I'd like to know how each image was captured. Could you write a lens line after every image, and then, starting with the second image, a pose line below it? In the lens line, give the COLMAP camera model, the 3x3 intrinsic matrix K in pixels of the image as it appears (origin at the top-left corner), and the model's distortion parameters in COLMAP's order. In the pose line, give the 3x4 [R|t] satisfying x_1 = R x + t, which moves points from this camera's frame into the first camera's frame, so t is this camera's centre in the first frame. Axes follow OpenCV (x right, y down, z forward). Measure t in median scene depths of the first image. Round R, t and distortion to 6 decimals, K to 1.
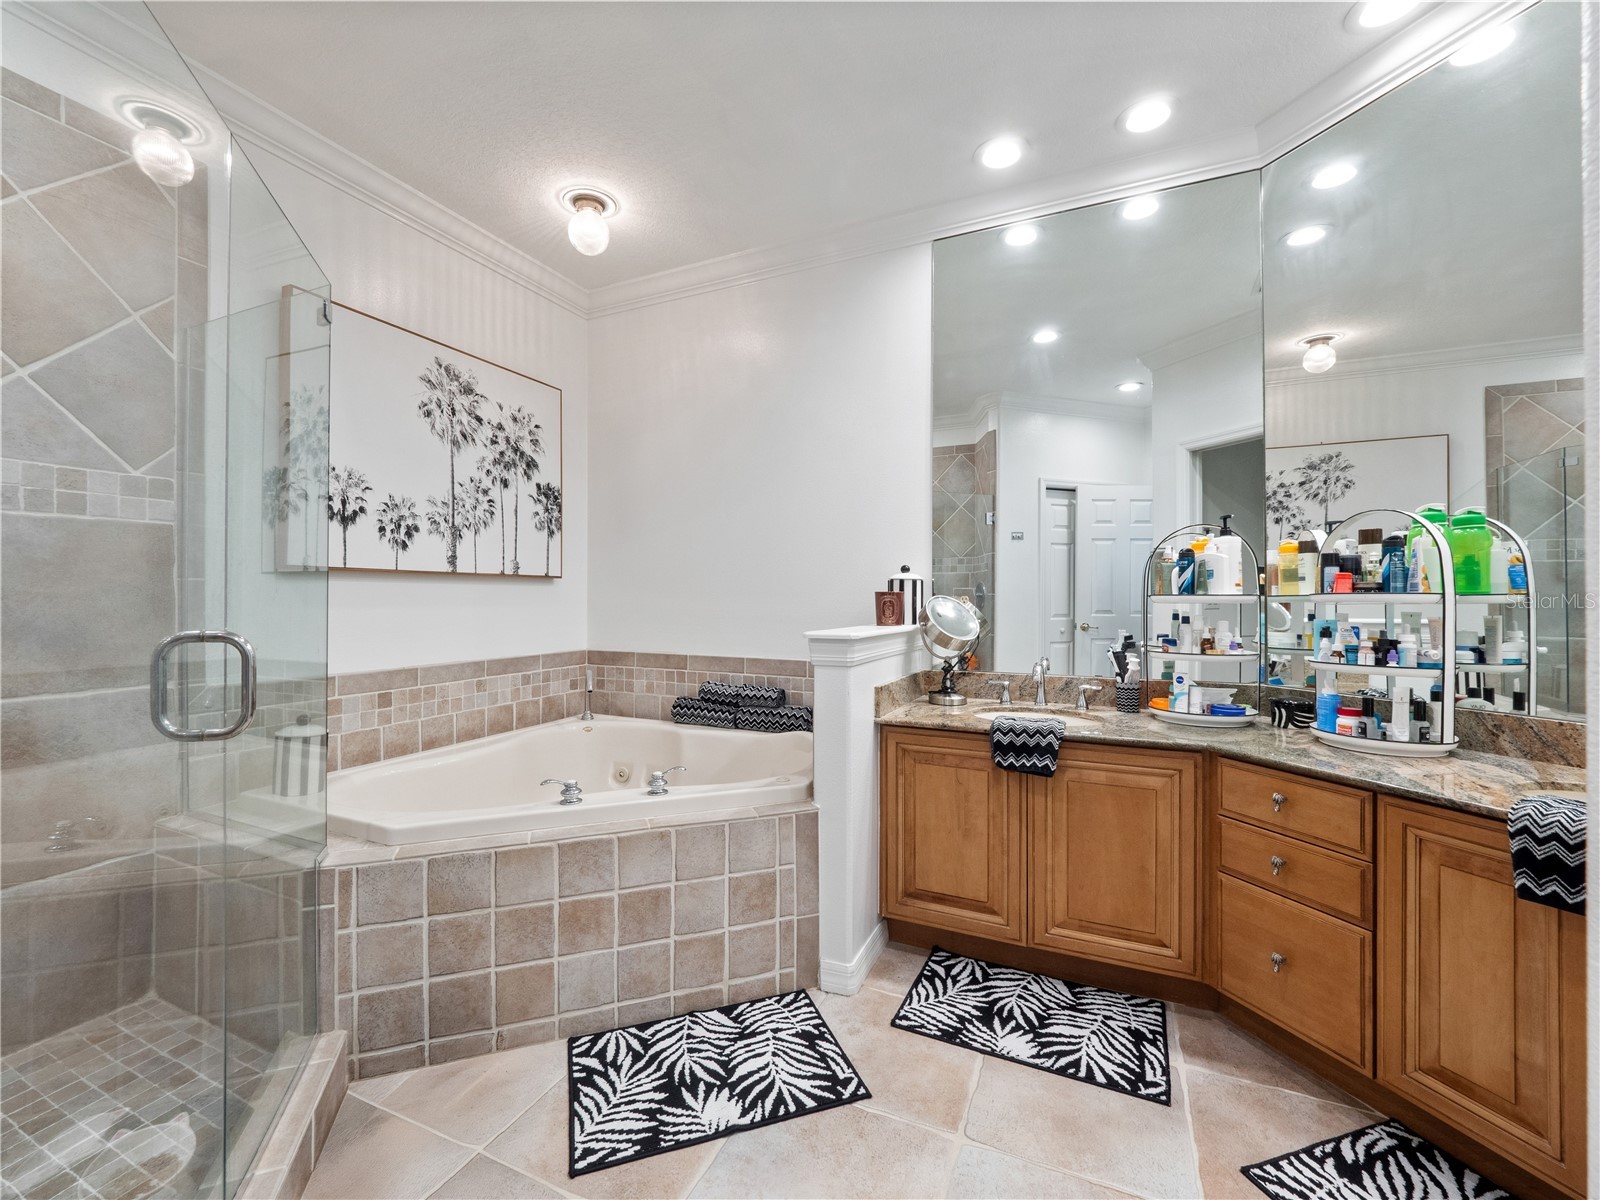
lens RADIAL K [[689.4, 0, 765.1], [0, 689.4, 593.5], [0, 0, 1]] dist [0.014705, -0.005895]
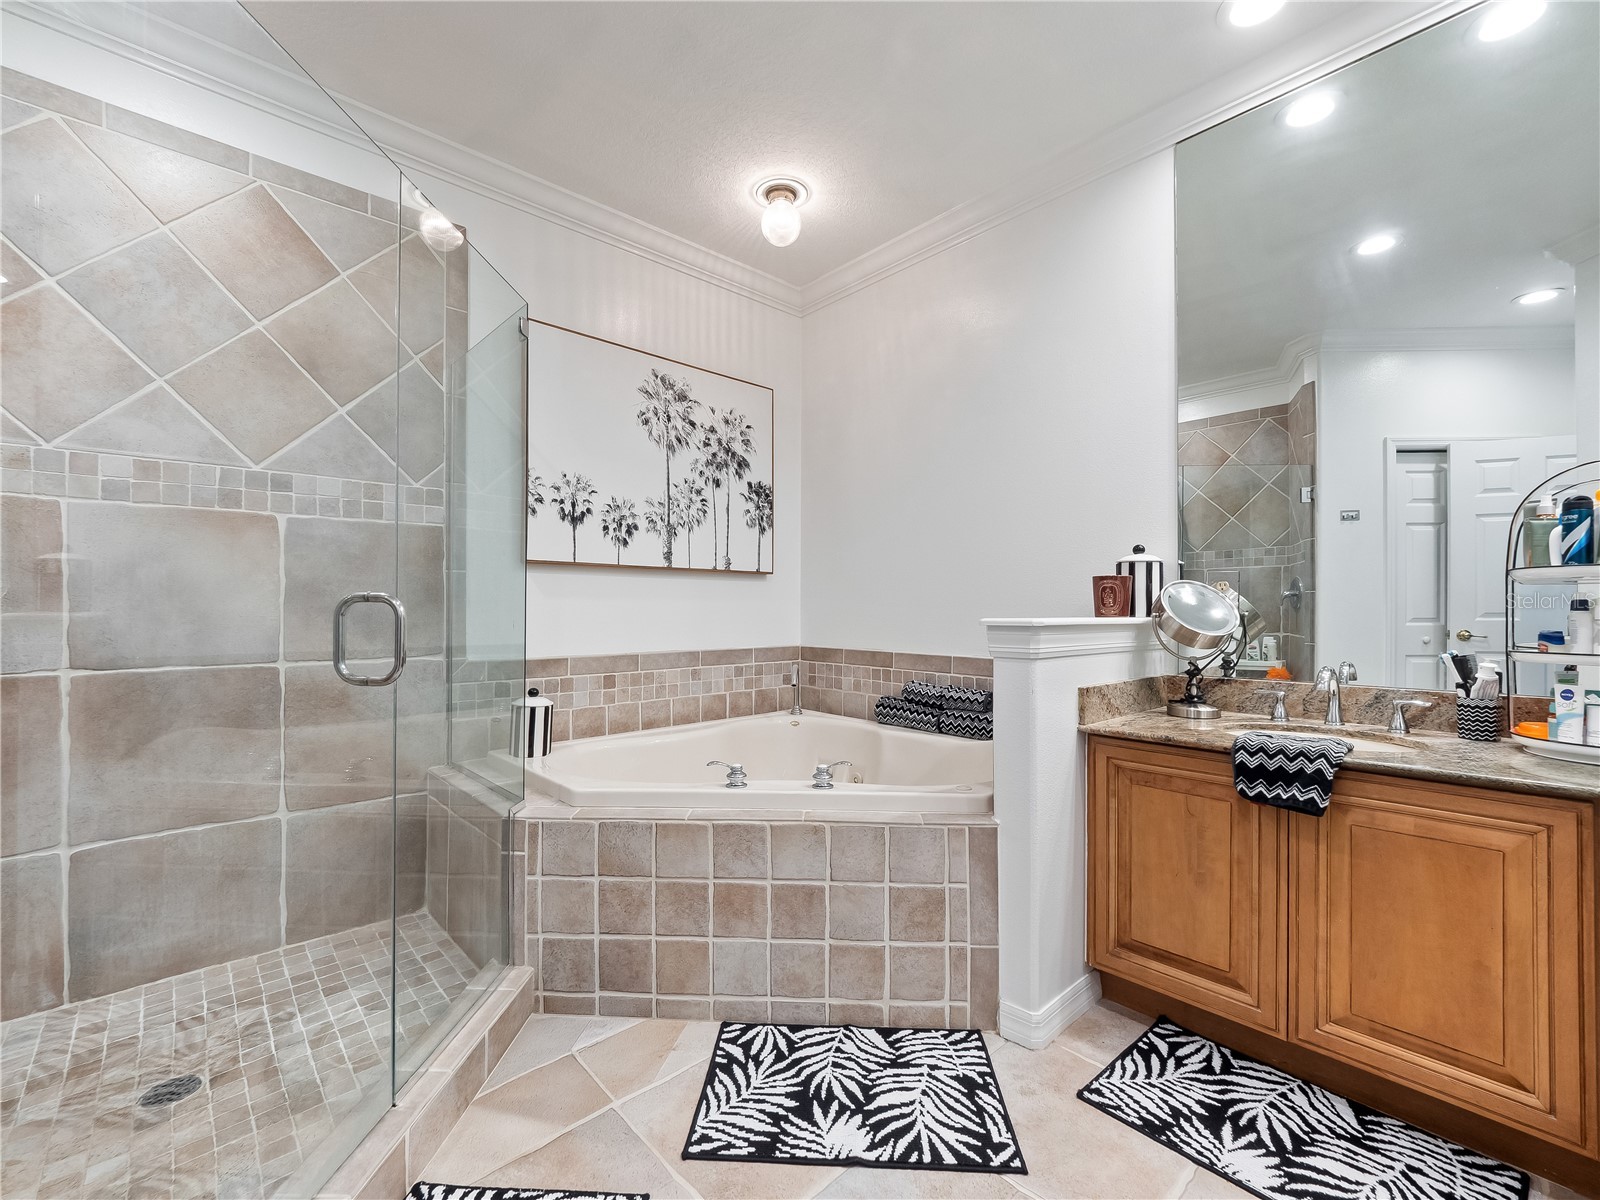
lens RADIAL K [[689.4, 0, 794.5], [0, 689.4, 605.5], [0, 0, 1]] dist [0.014705, -0.005895]
pose [[0.925443, -0.002262, -0.378880, 0.172526], [-0.000783, 0.999969, -0.007883, 0.046946], [0.378886, 0.007592, 0.925412, 0.103805]]
